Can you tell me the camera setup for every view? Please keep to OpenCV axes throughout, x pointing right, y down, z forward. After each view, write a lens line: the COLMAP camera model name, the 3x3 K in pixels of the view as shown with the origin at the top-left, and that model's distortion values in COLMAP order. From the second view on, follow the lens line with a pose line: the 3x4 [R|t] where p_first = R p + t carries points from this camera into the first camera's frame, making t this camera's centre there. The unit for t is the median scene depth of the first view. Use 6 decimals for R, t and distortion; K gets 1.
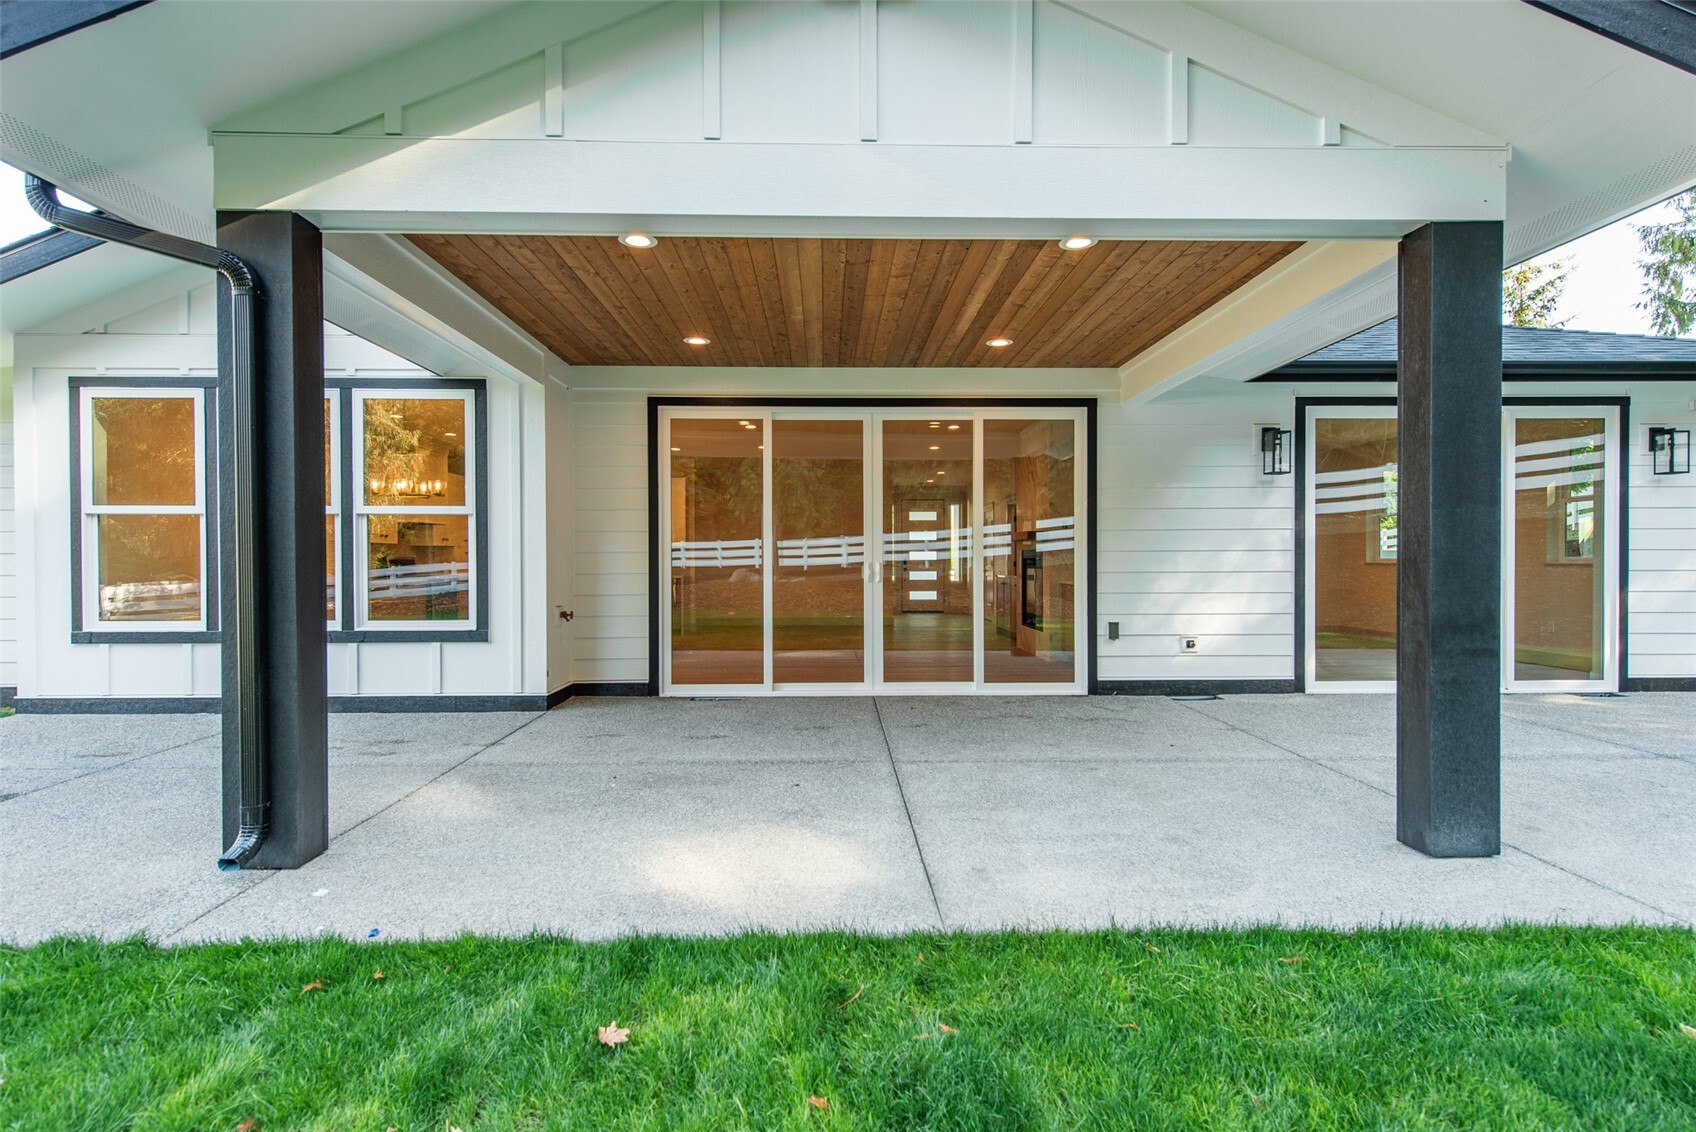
lens RADIAL K [[848.9, 0, 844.8], [0, 848.9, 566.9], [0, 0, 1]] dist [0.004258, 0.000903]
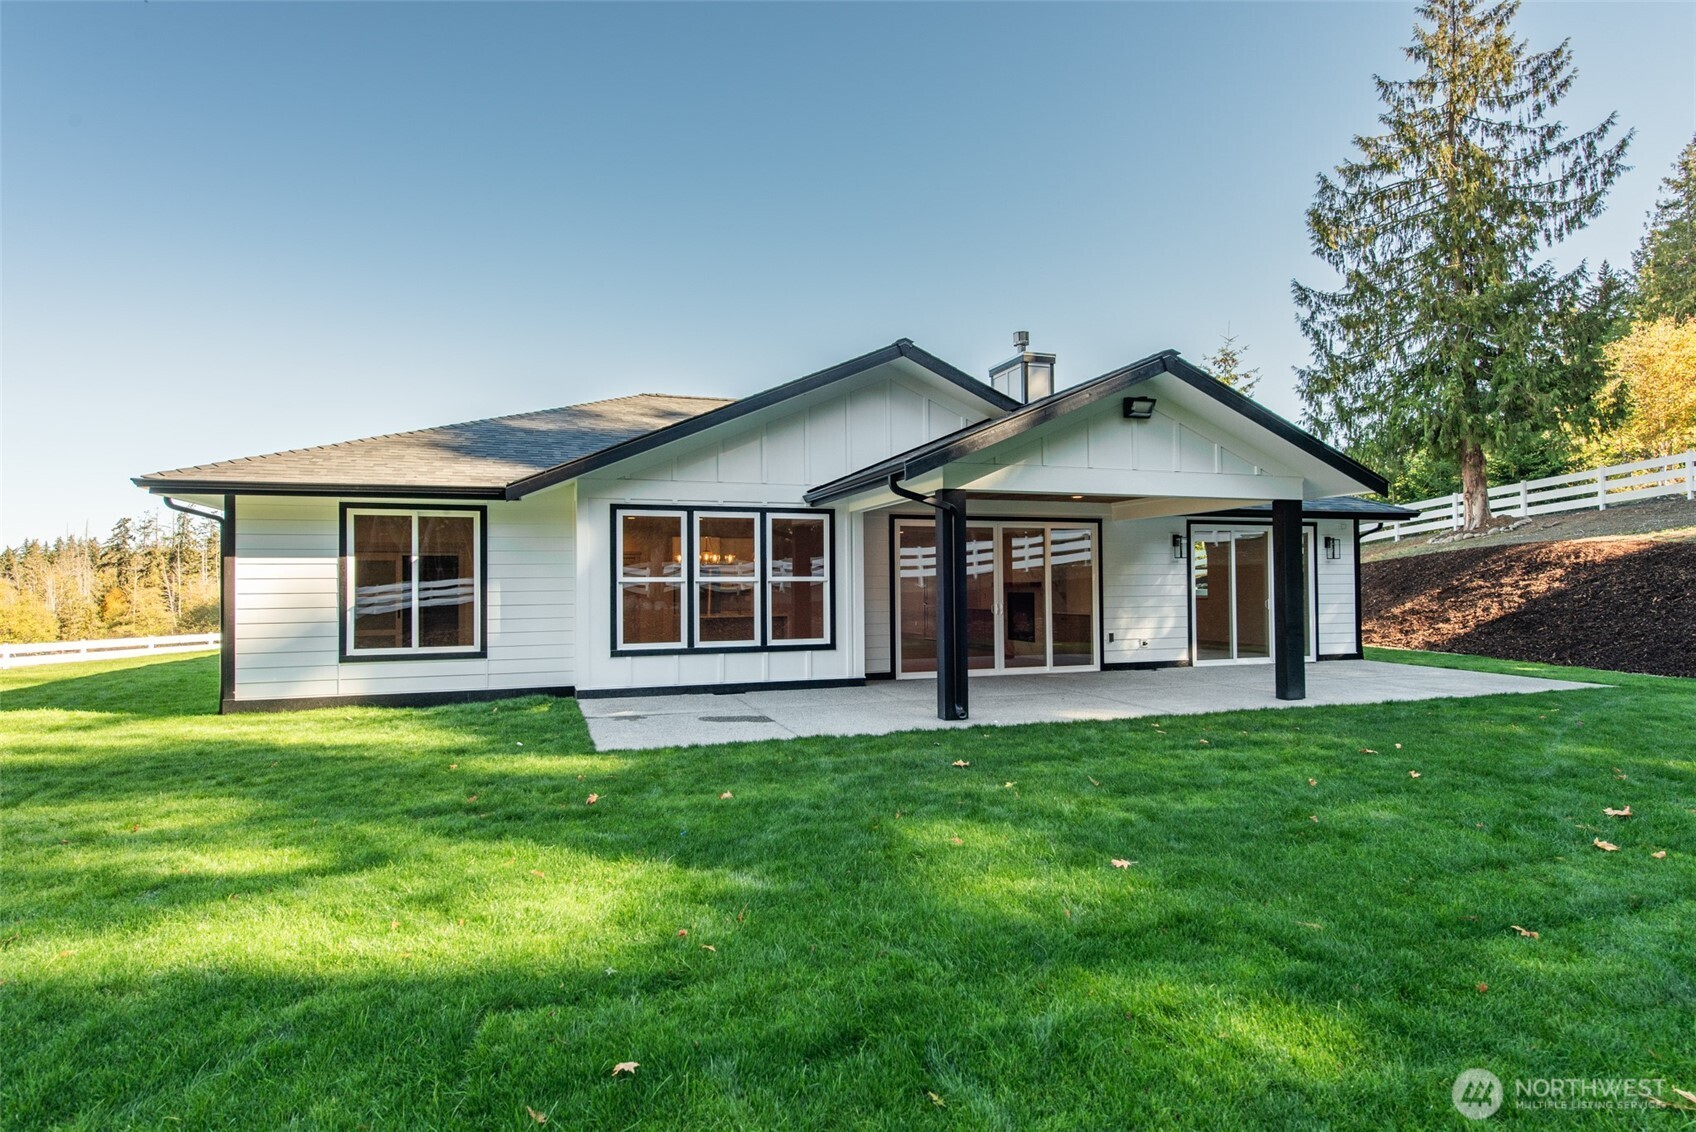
lens RADIAL K [[931.0, 0, 850.6], [0, 931.0, 570.2], [0, 0, 1]] dist [-0.000266, -0.000073]
pose [[0.950975, 0.000417, 0.309267, -0.916806], [0.007490, 0.999675, -0.024380, -0.032562], [-0.309176, 0.025501, 0.950663, -0.855888]]
